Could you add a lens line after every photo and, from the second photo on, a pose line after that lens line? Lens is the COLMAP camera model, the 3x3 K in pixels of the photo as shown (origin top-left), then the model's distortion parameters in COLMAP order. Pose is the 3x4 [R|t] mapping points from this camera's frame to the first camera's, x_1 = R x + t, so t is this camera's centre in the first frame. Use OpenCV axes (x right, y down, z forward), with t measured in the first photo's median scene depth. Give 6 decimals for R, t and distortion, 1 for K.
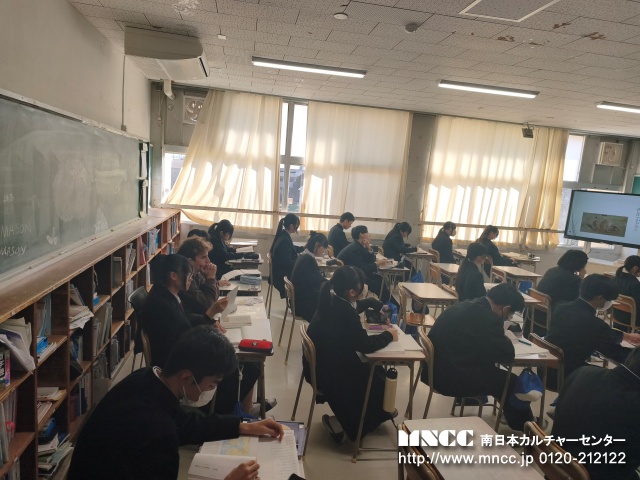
lens RADIAL K [[428.3, 0, 317.6], [0, 428.3, 240.0], [0, 0, 1]] dist [0.040133, -0.046296]
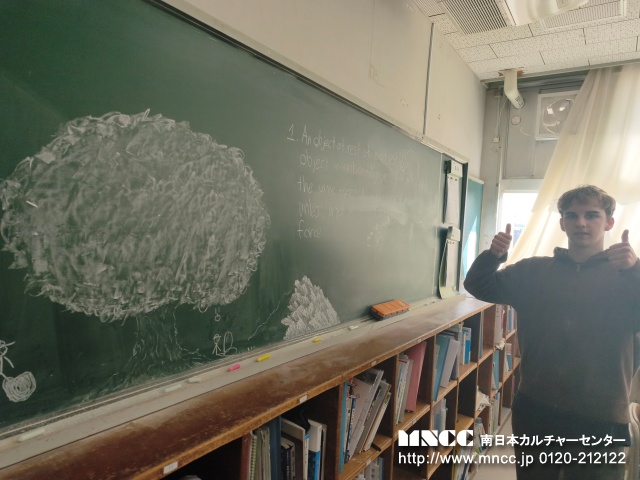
lens RADIAL K [[428.3, 0, 317.6], [0, 428.3, 240.0], [0, 0, 1]] dist [0.040133, -0.046296]
pose [[0.714986, -0.013607, -0.699006, -0.109703], [-0.098134, 0.987959, -0.119609, -0.033260], [0.692217, 0.154115, 0.705042, 0.380378]]
